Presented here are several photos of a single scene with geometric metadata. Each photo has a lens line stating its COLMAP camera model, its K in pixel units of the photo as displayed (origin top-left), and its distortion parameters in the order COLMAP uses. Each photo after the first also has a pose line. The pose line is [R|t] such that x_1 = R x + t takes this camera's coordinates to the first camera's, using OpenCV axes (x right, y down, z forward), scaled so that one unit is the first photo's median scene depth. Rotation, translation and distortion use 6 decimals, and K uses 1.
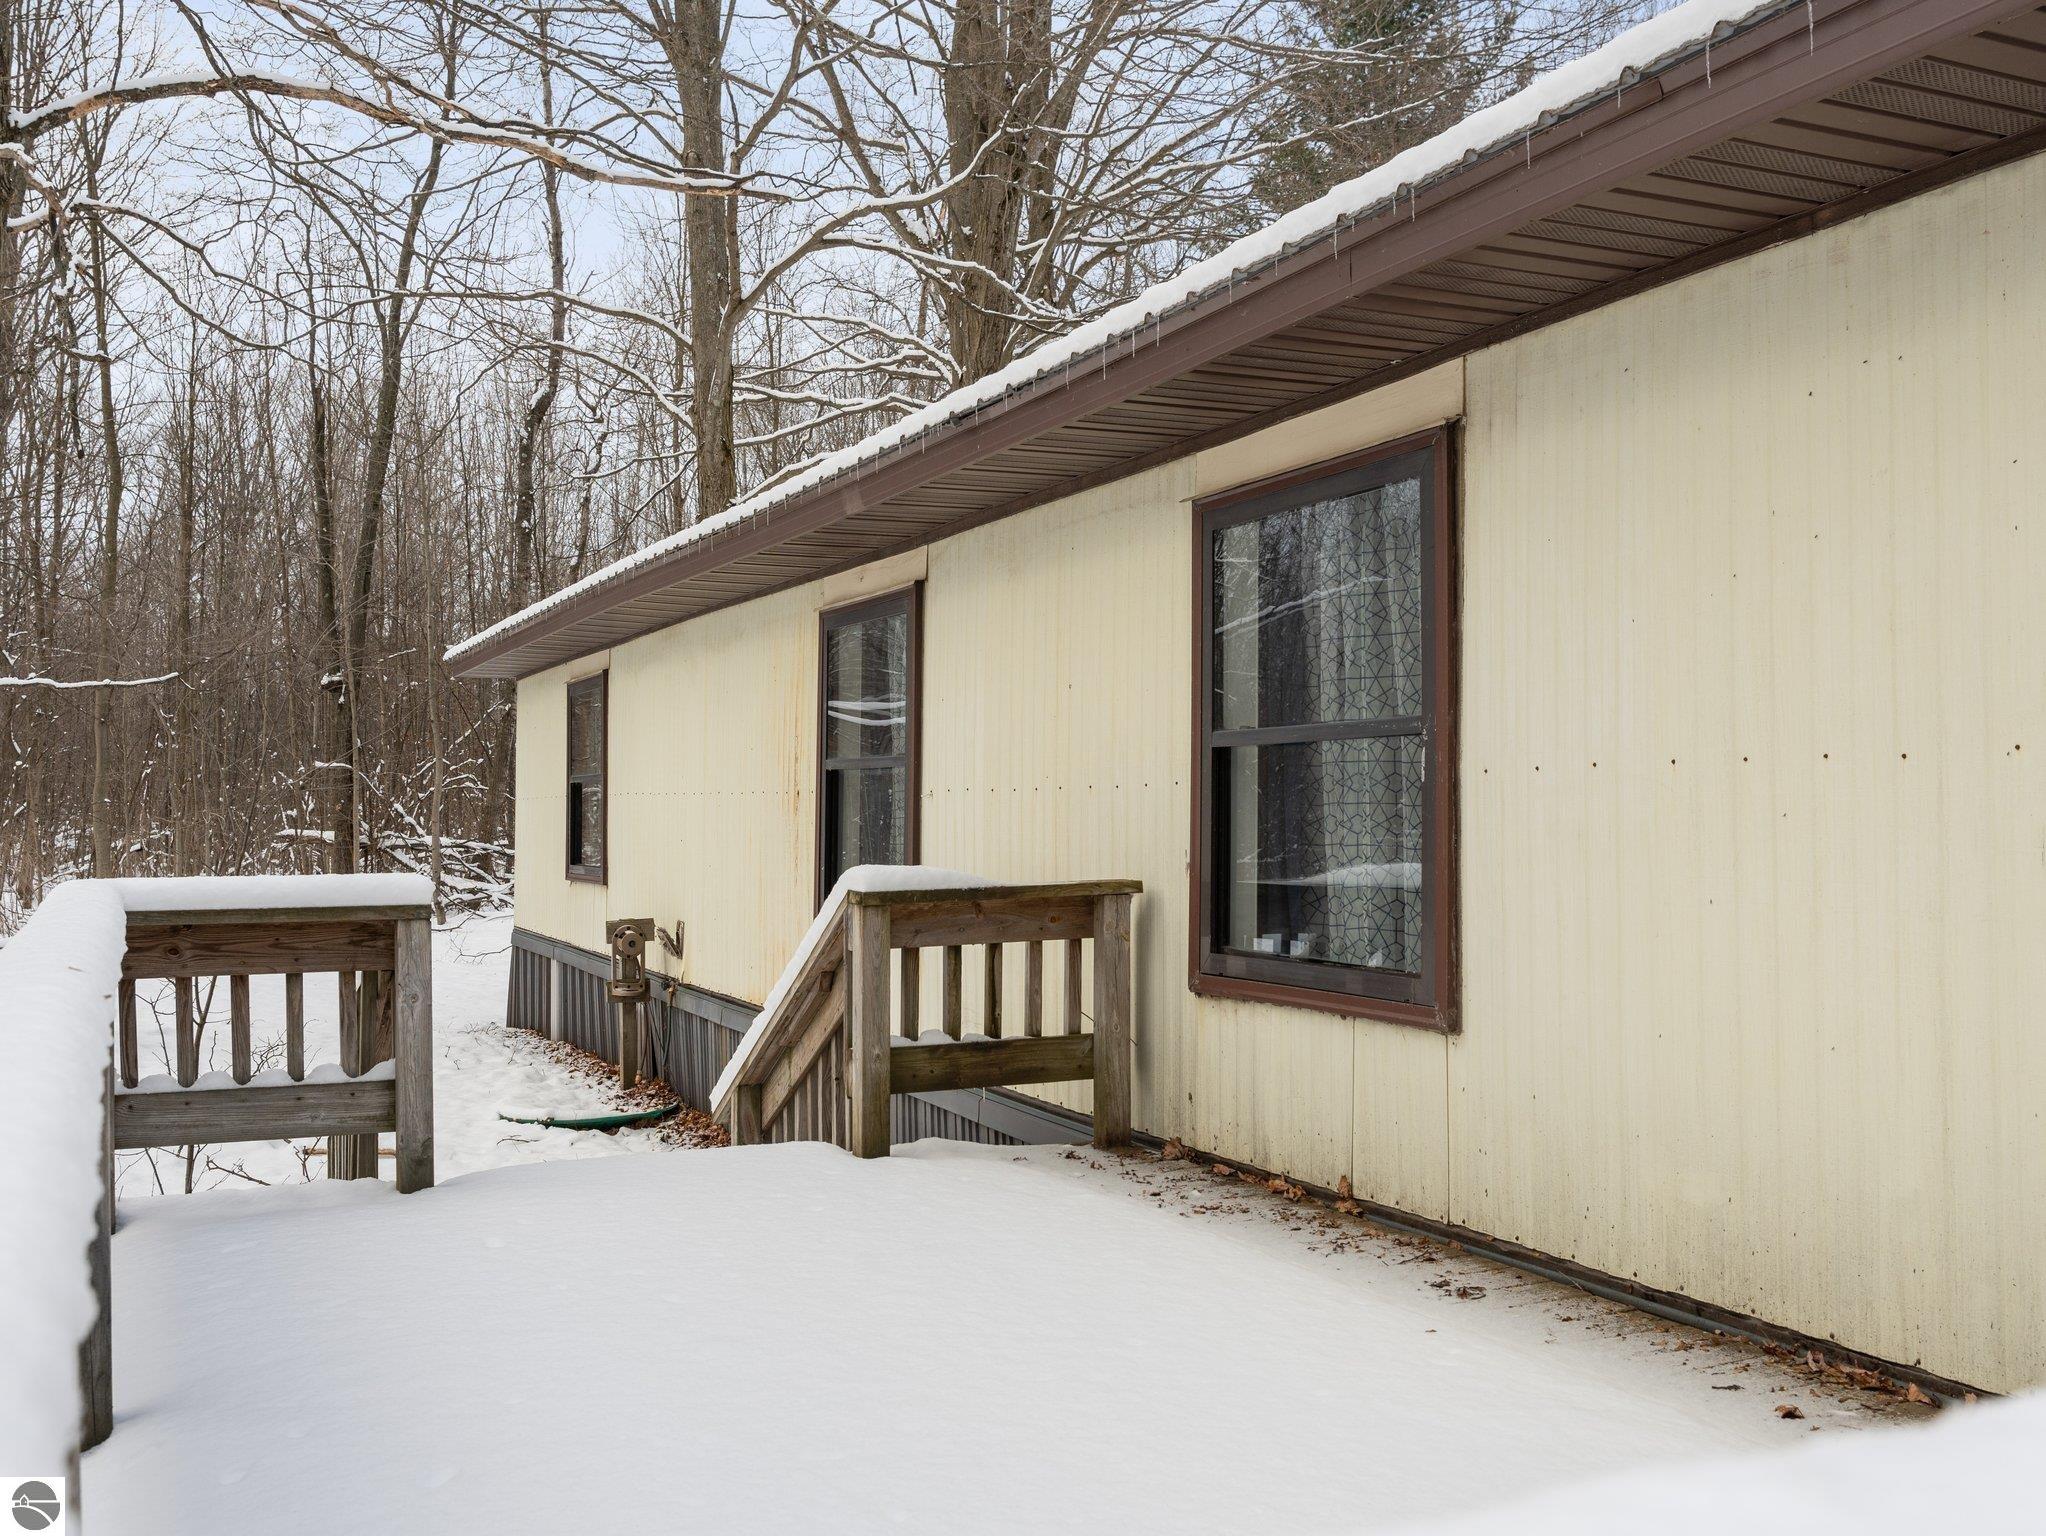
lens RADIAL K [[1978.3, 0, 1023.1], [0, 1978.3, 765.1], [0, 0, 1]] dist [-0.011449, 0.004536]
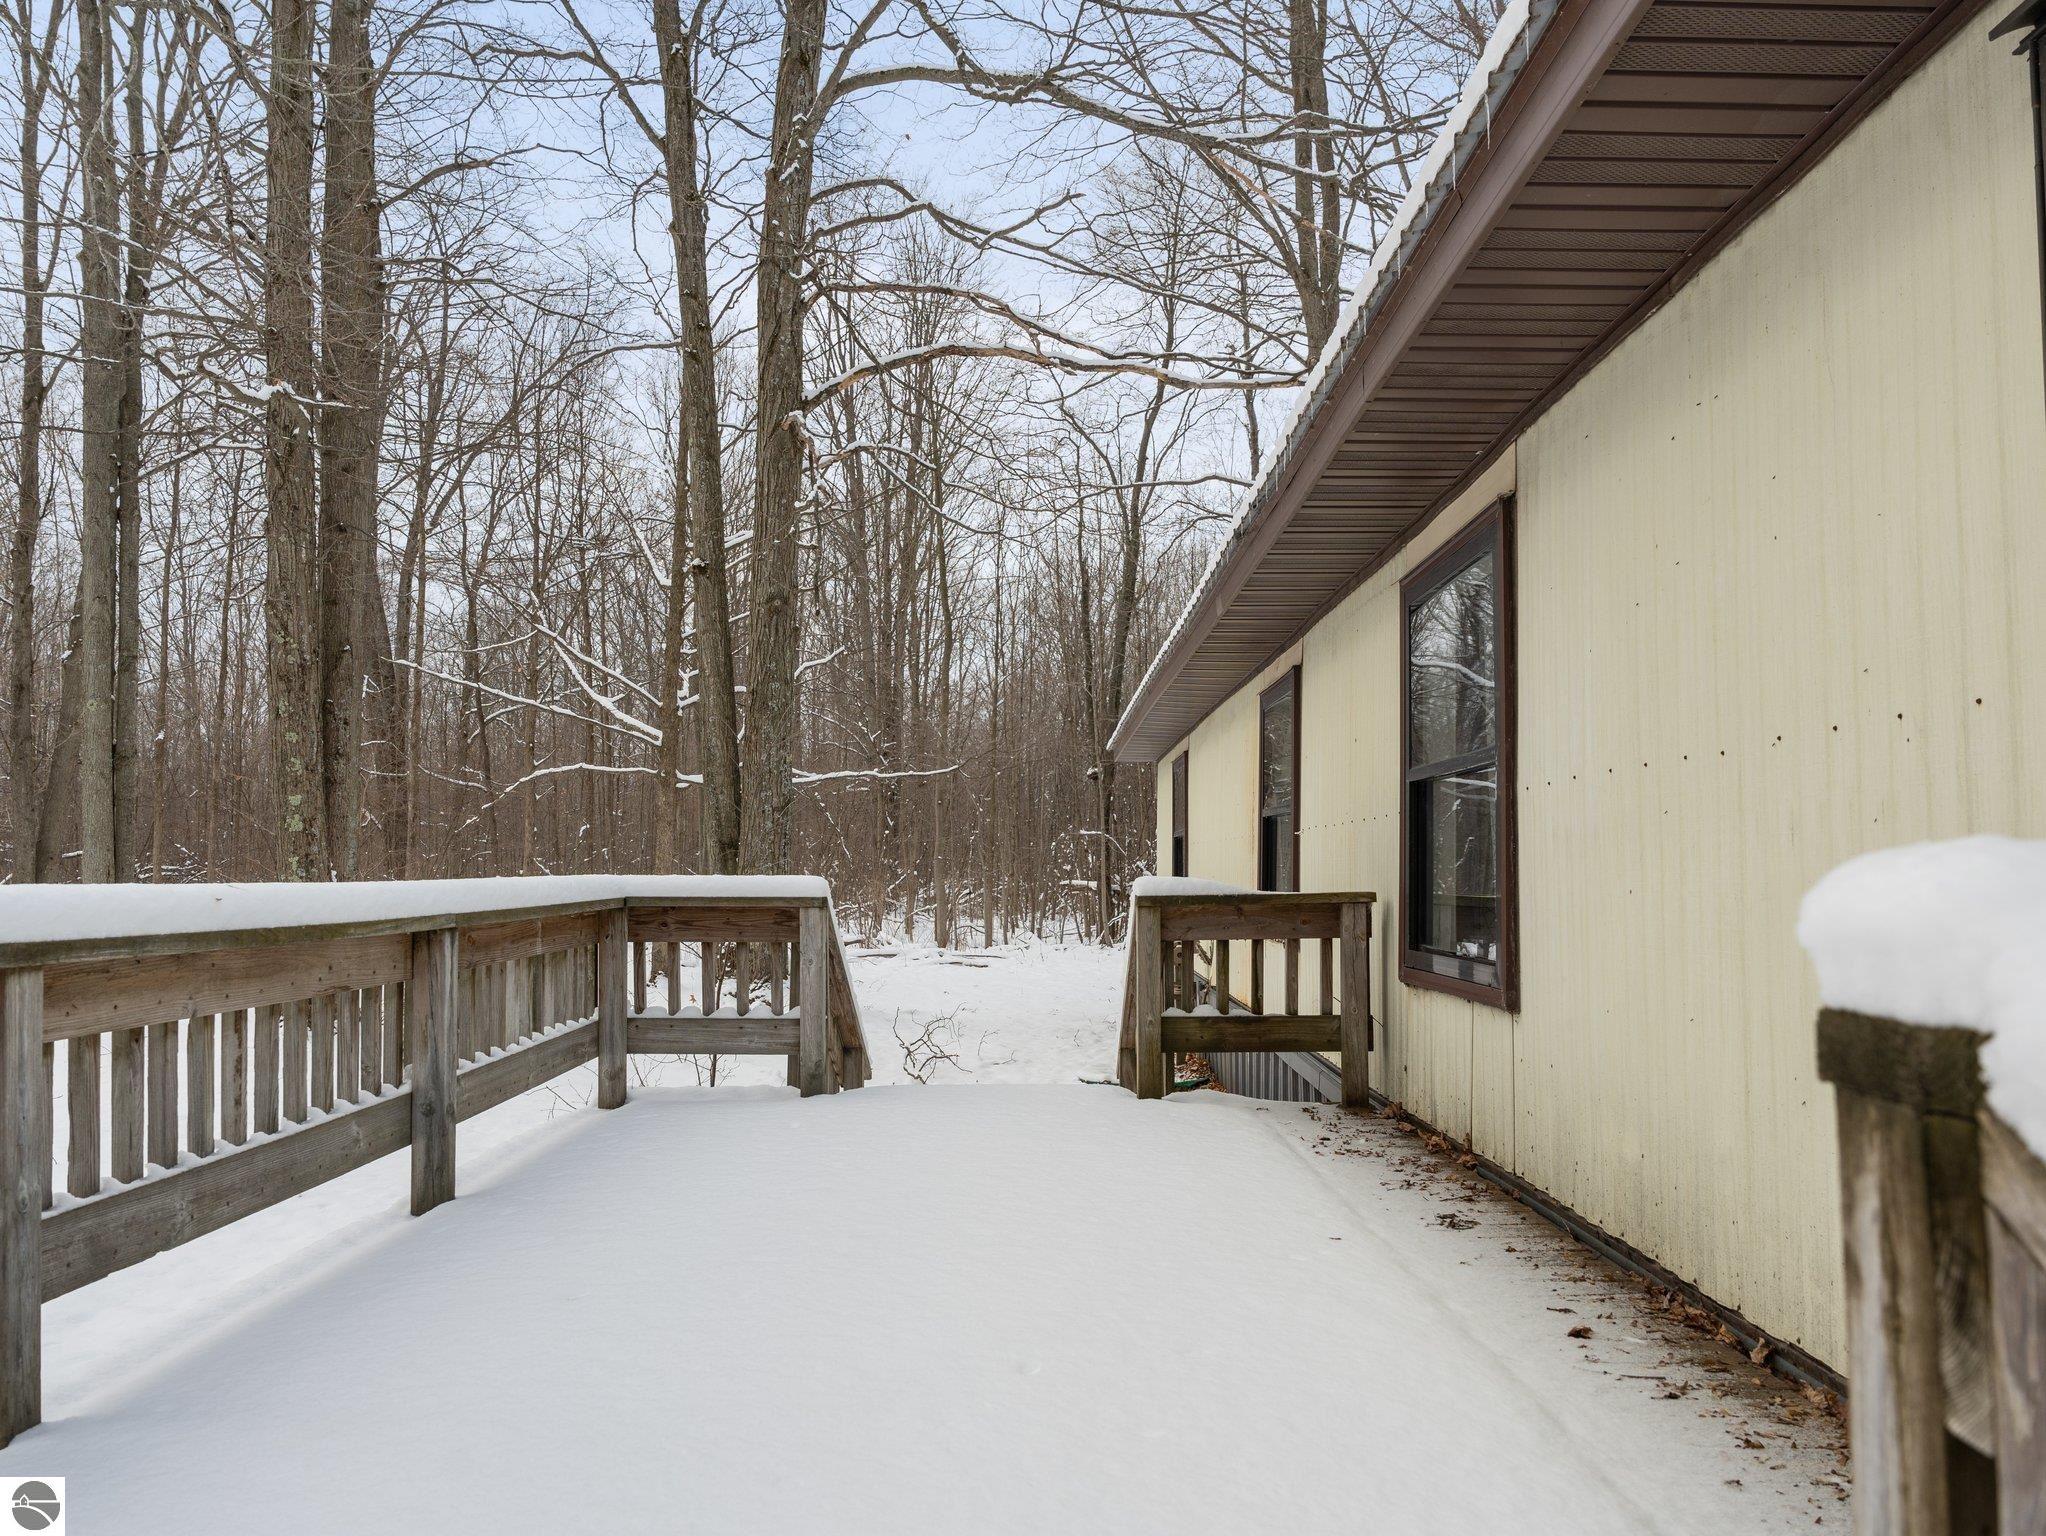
lens RADIAL K [[1533.6, 0, 1025.7], [0, 1533.6, 777.9], [0, 0, 1]] dist [0.002116, -0.001525]
pose [[0.911958, -0.018885, -0.409849, 0.305738], [0.002542, 0.999181, -0.040384, 0.030219], [0.410276, 0.035787, 0.911259, 0.039323]]
